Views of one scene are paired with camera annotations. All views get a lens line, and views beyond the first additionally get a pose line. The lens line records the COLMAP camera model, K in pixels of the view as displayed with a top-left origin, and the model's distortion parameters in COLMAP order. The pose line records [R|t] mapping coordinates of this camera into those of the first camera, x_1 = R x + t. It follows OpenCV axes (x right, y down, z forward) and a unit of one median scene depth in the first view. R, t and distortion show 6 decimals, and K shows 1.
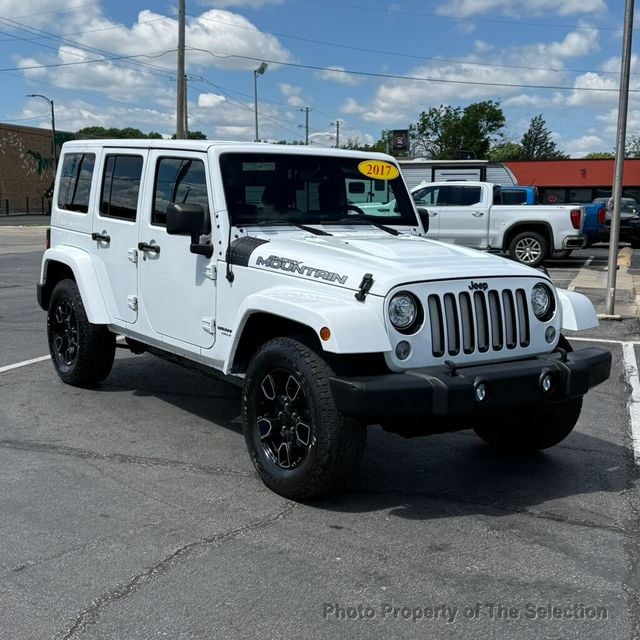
lens RADIAL K [[903.7, 0, 320.0], [0, 903.7, 320.0], [0, 0, 1]] dist [0.148654, -0.038975]
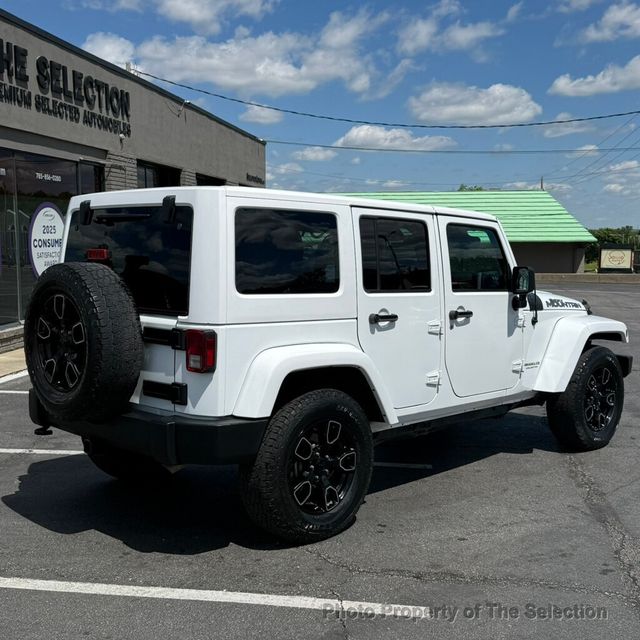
lens RADIAL K [[831.6, 0, 320.0], [0, 831.6, 320.0], [0, 0, 1]] dist [0.143231, -0.257043]
pose [[-0.156750, -0.118137, 0.980547, -1.140842], [0.128085, 0.982004, 0.138788, -0.237345], [-0.979298, 0.147348, -0.138797, 1.382965]]
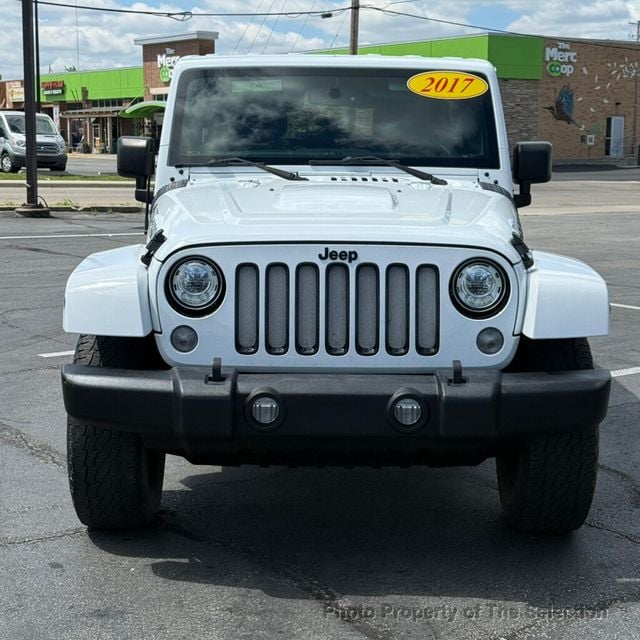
lens RADIAL K [[1230.7, 0, 320.0], [0, 1230.7, 320.0], [0, 0, 1]] dist [0.163498, -0.077624]
pose [[0.811355, 0.073714, -0.579887, 0.636351], [-0.070132, 0.997127, 0.028628, -0.014123], [0.580331, 0.017441, 0.814194, 0.242260]]
